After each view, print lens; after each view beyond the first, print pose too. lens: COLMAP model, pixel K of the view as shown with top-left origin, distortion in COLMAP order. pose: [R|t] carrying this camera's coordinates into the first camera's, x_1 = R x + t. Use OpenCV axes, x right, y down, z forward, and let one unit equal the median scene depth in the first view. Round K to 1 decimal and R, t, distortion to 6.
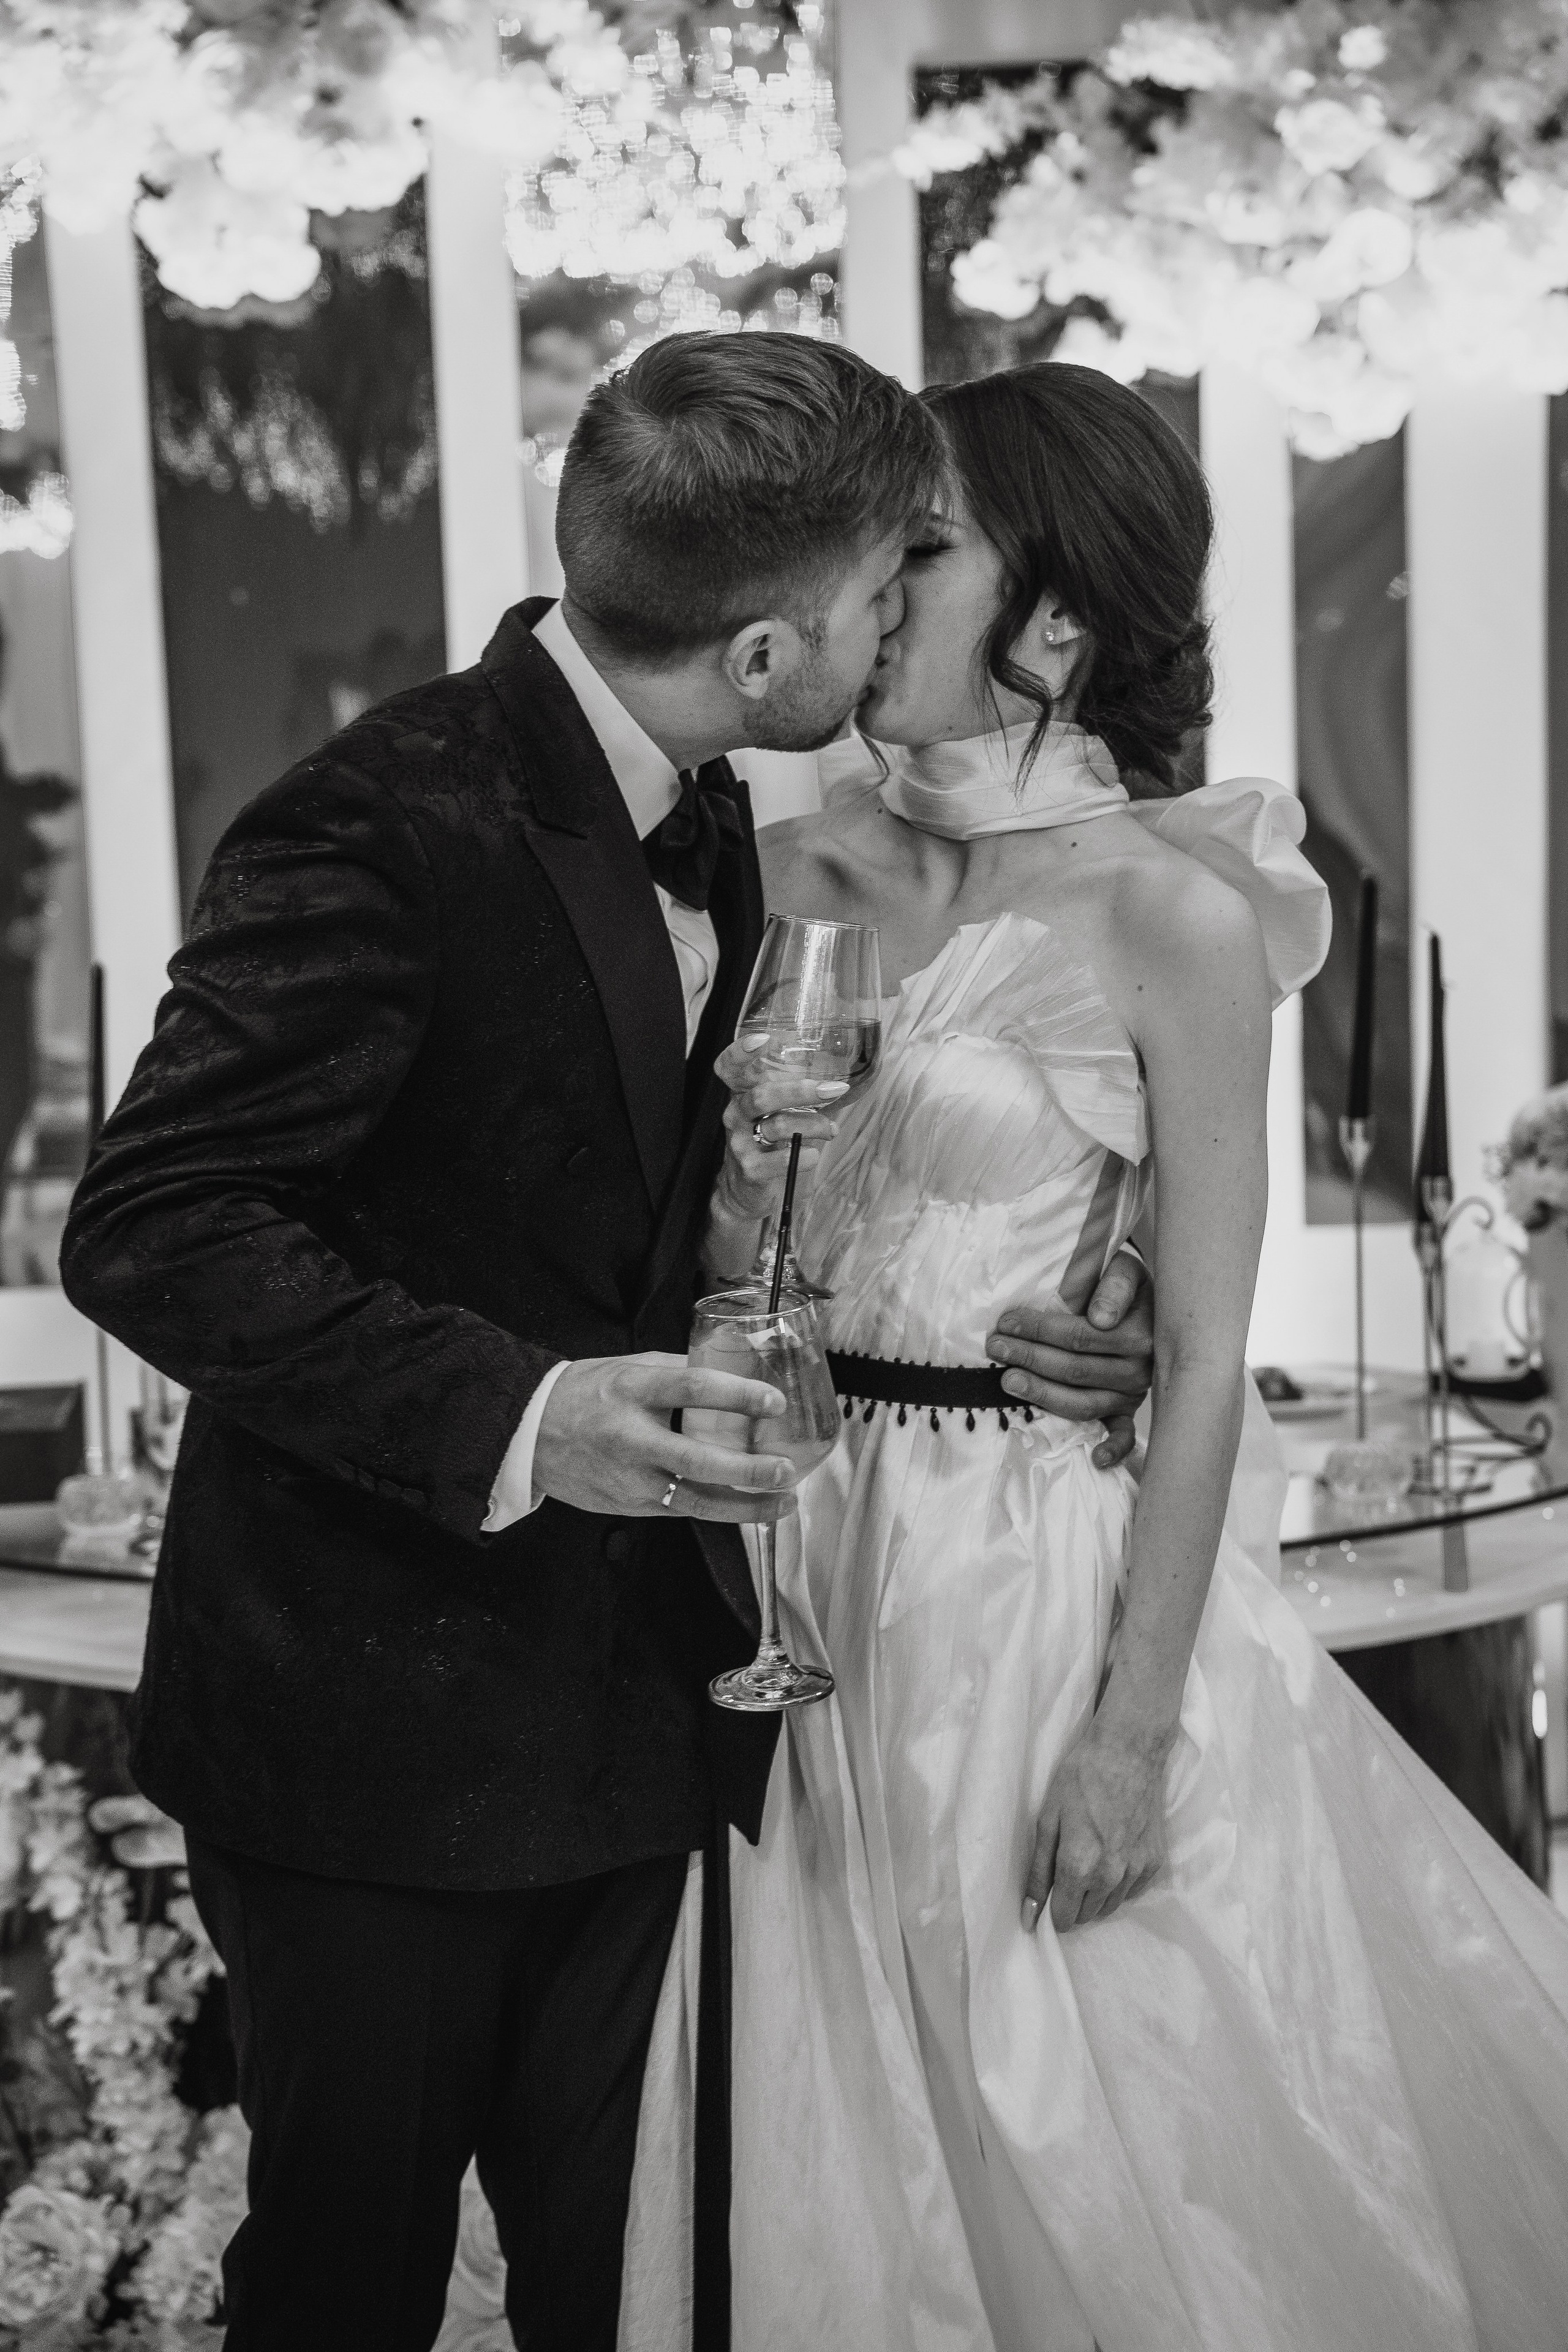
lens RADIAL K [[4987.7, 0, 770.8], [0, 4987.7, 1191.4], [0, 0, 1]] dist [0.607070, 0.000000]
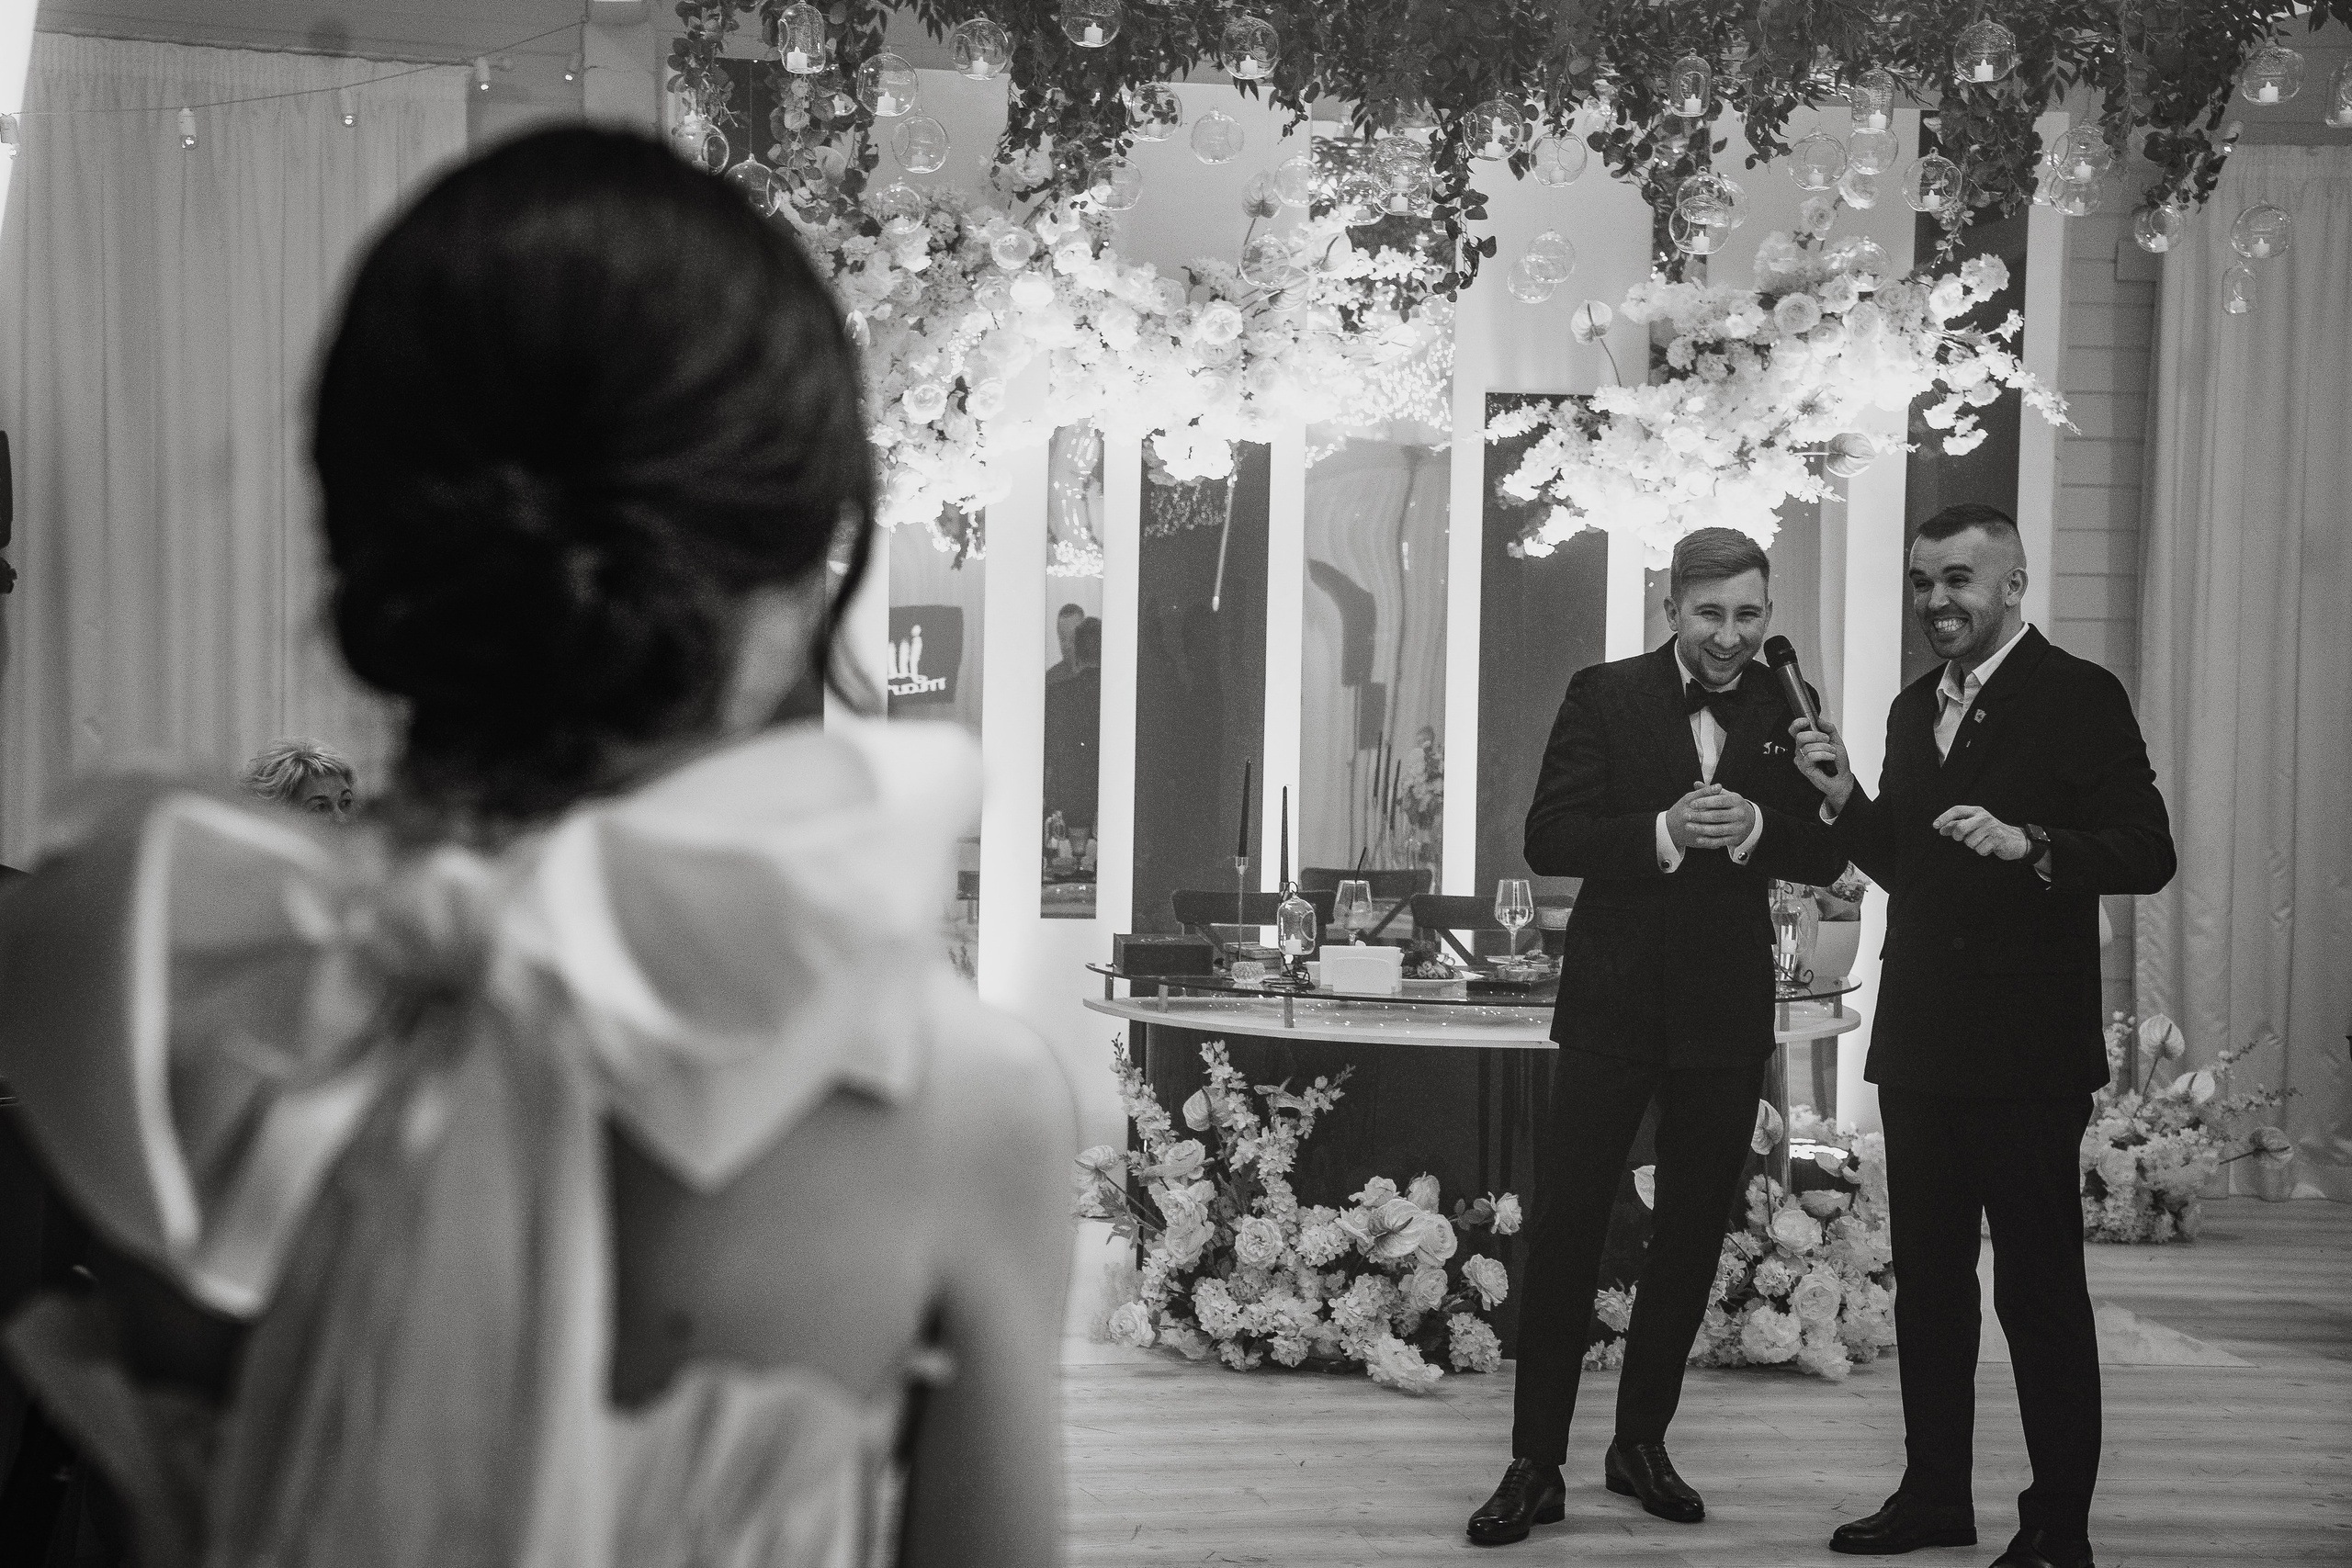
lens RADIAL K [[3841.6, 0, 1182.6], [0, 3841.6, 775.3], [0, 0, 1]] dist [0.367223, 0.000000]
pose [[0.994808, 0.050749, 0.088210, -0.254292], [-0.044726, 0.996616, -0.068960, 0.073289], [-0.091411, 0.064657, 0.993712, -0.682259]]
